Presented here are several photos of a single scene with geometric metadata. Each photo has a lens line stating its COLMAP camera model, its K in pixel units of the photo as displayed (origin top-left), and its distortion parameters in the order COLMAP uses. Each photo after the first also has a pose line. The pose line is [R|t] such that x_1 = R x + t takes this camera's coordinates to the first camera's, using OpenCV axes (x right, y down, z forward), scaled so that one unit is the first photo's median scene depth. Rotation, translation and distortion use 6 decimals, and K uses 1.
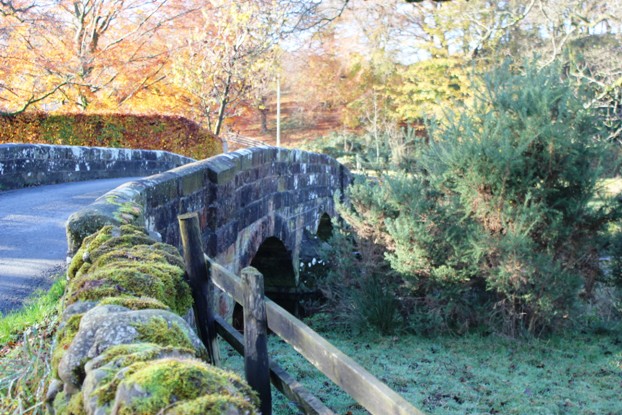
lens RADIAL K [[575.5, 0, 311.0], [0, 575.5, 207.5], [0, 0, 1]] dist [0.006198, 0.002843]
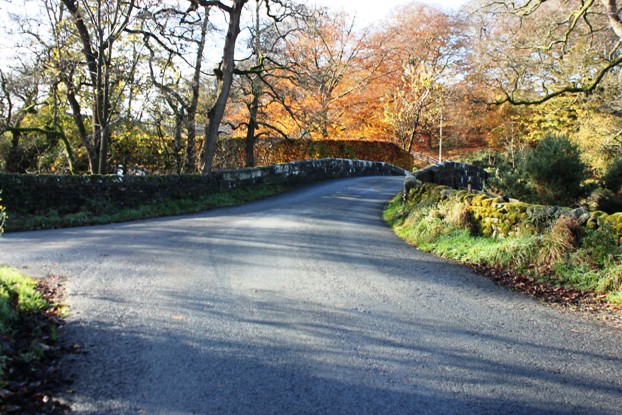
lens RADIAL K [[889.7, 0, 311.0], [0, 889.7, 207.5], [0, 0, 1]] dist [-0.005698, 0.002126]
pose [[0.989768, 0.022320, -0.140926, -0.059688], [-0.028670, 0.998655, -0.043191, 0.109115], [0.139773, 0.046790, 0.989078, -1.143737]]
